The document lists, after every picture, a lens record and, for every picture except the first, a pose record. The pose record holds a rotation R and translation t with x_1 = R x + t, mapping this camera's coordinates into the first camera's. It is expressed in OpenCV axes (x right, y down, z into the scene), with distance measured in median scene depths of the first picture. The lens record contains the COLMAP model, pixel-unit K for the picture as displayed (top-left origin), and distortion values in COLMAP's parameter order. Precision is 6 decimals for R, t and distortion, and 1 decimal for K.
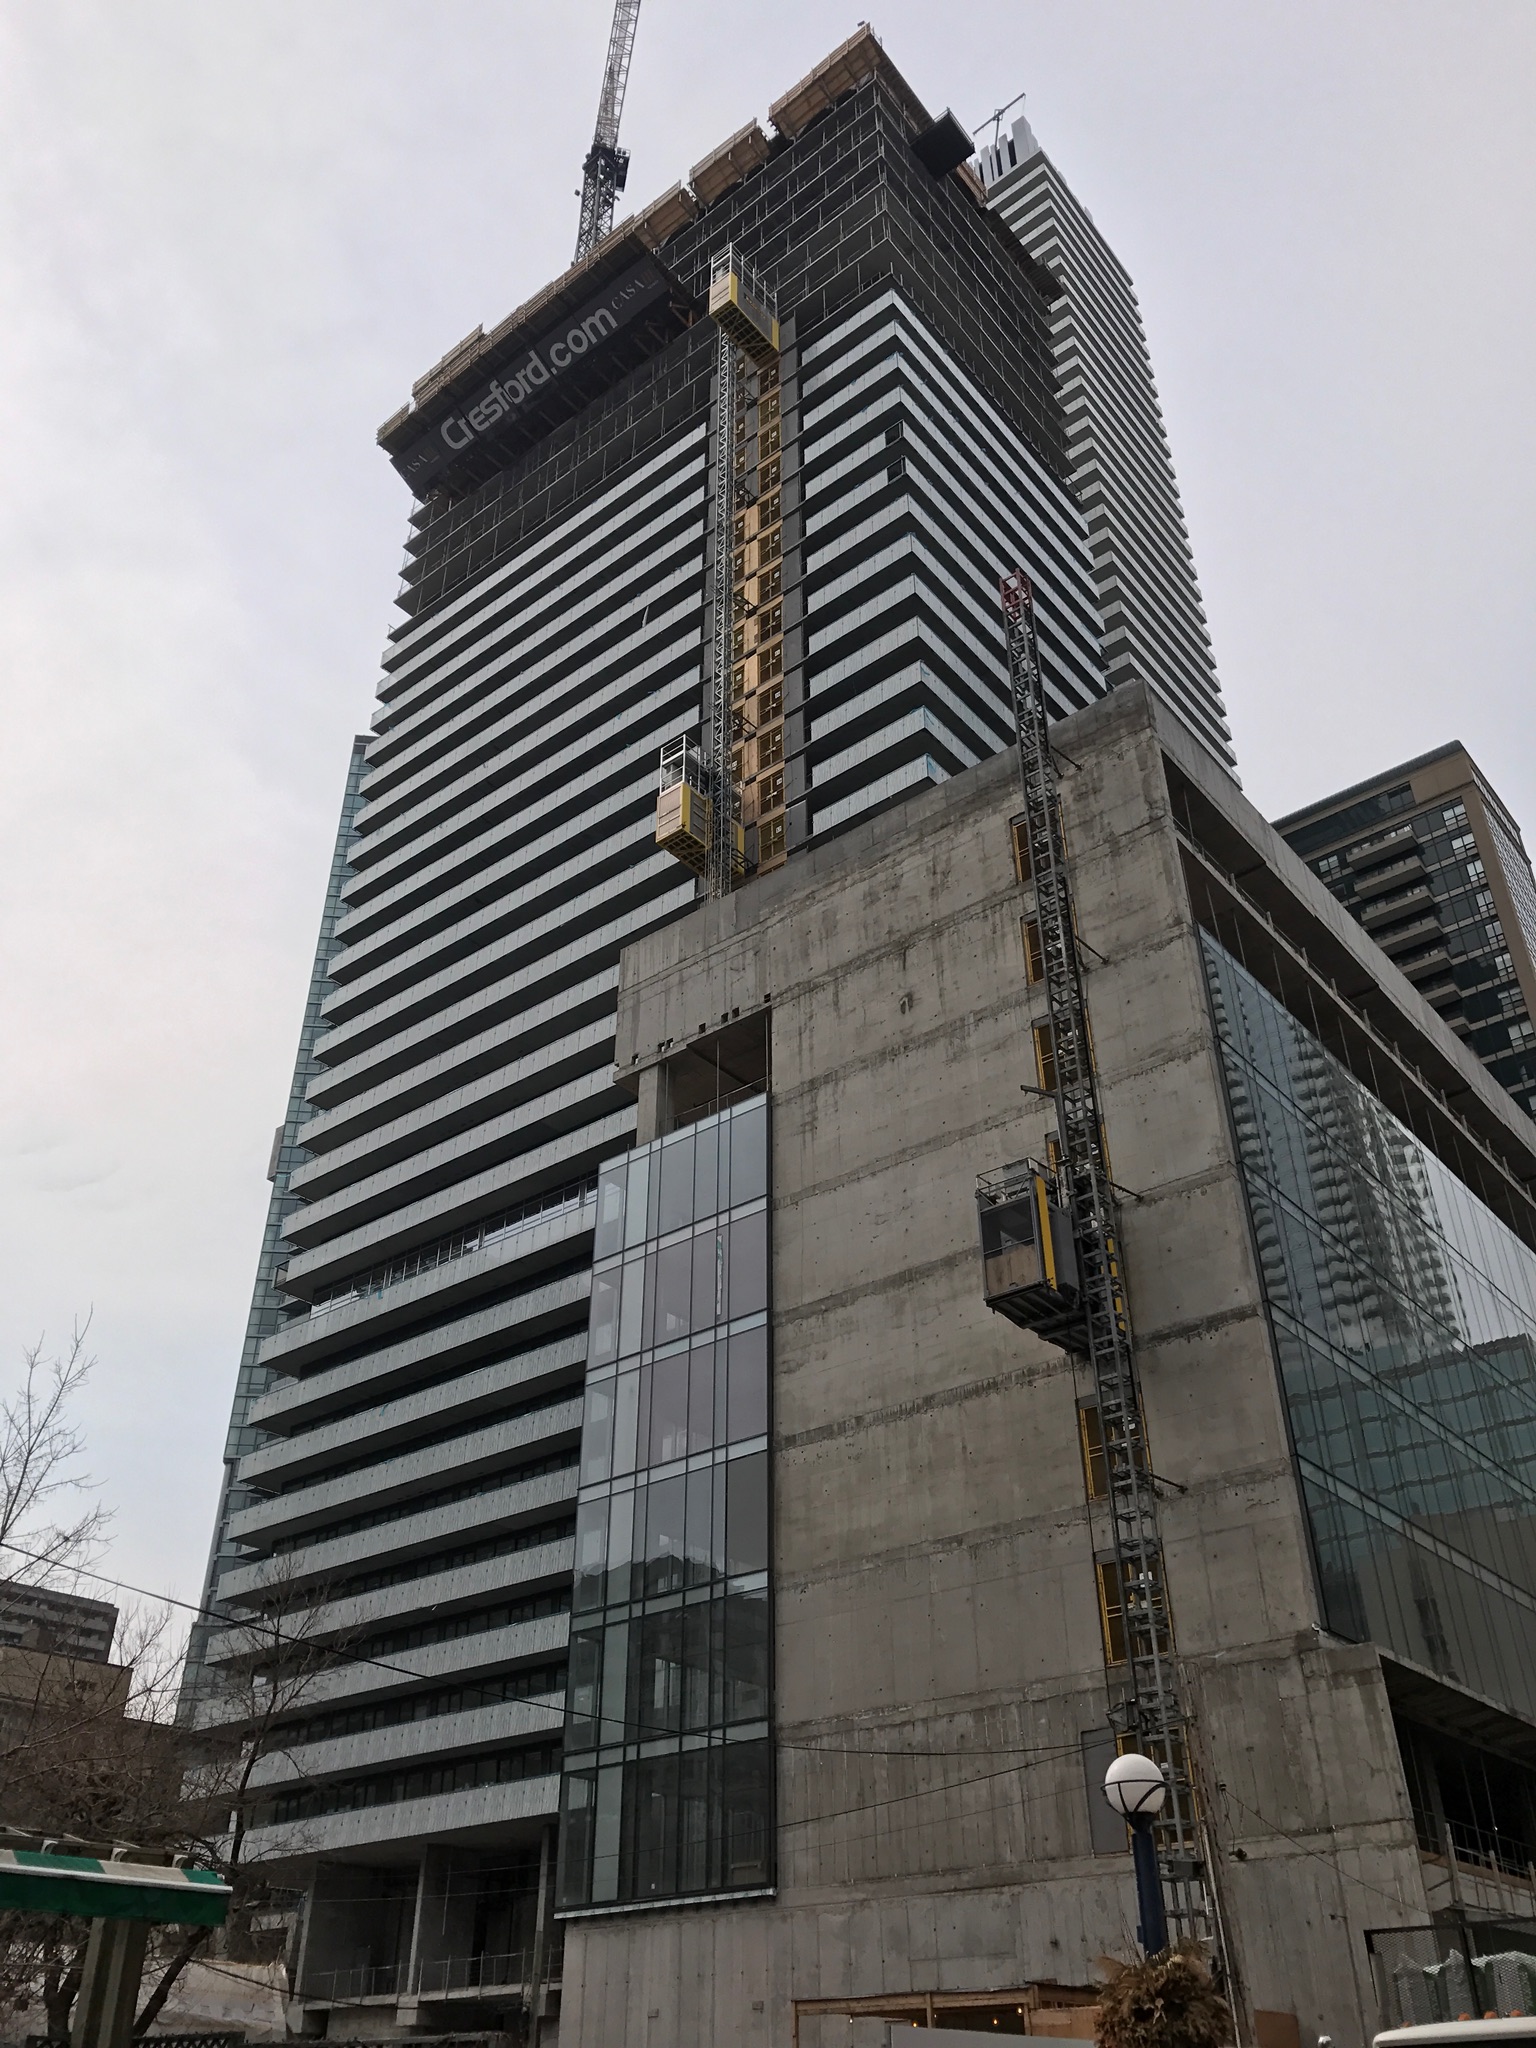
lens RADIAL K [[1674.3, 0, 768.0], [0, 1674.3, 1024.0], [0, 0, 1]] dist [0.014079, -0.011353]
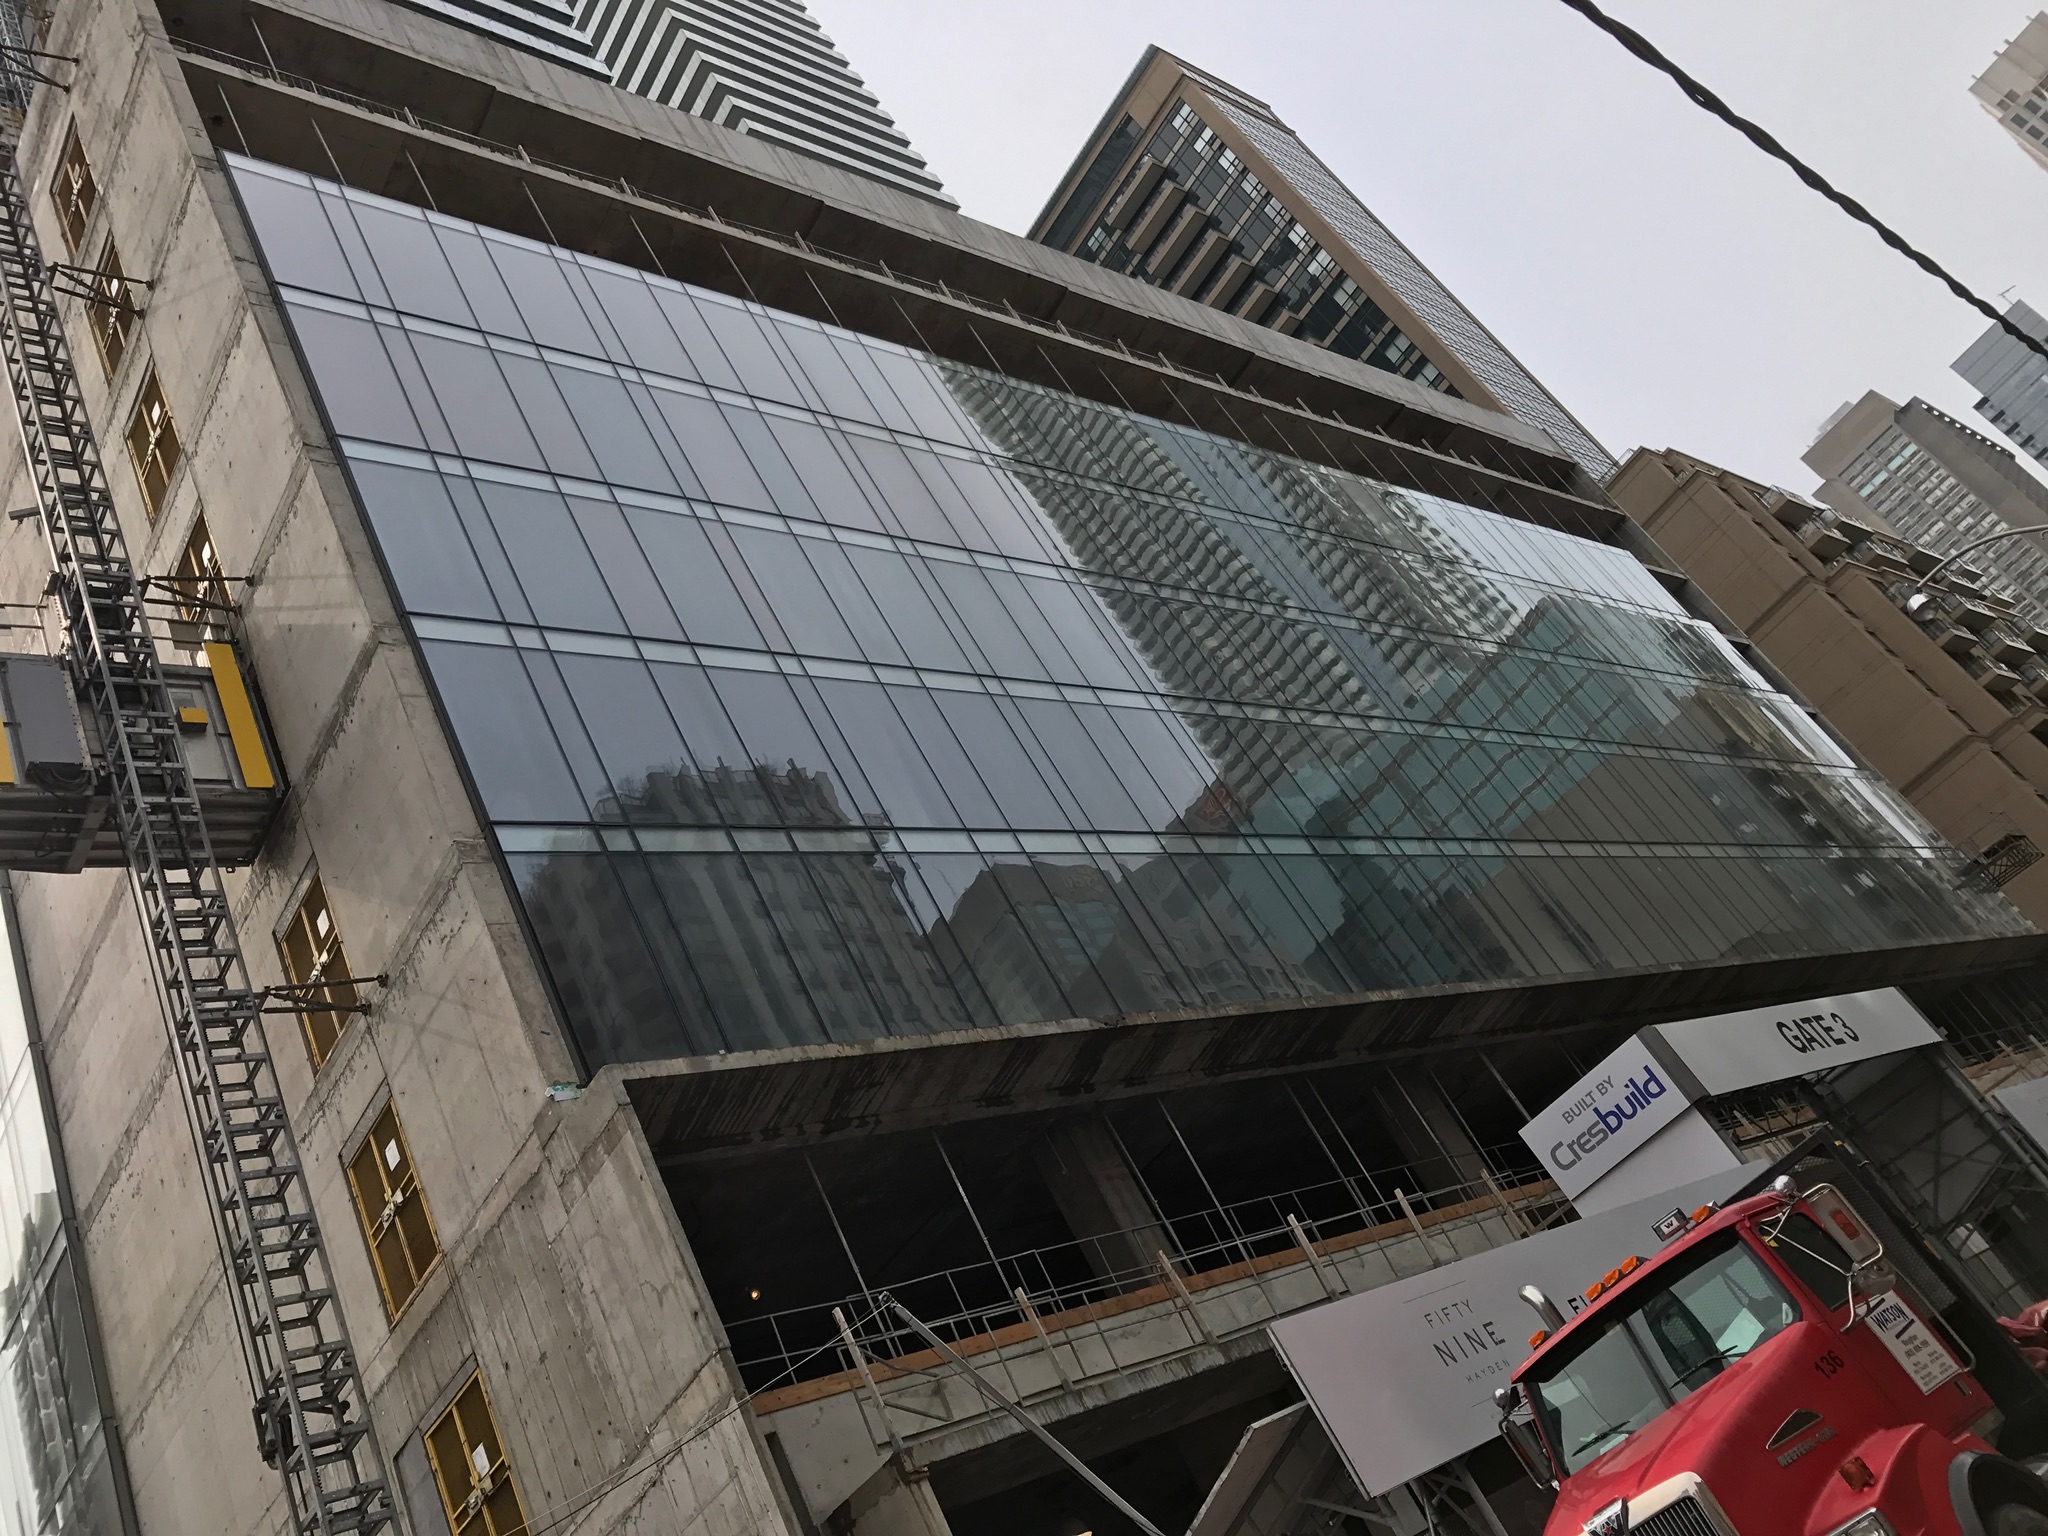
lens RADIAL K [[1708.1, 0, 1048.5], [0, 1708.1, 771.1], [0, 0, 1]] dist [0.106210, -0.324605]
pose [[0.861361, -0.501315, 0.082099, 0.105577], [0.496780, 0.865044, 0.070059, 0.072559], [-0.106141, -0.019561, 0.994159, 0.109395]]
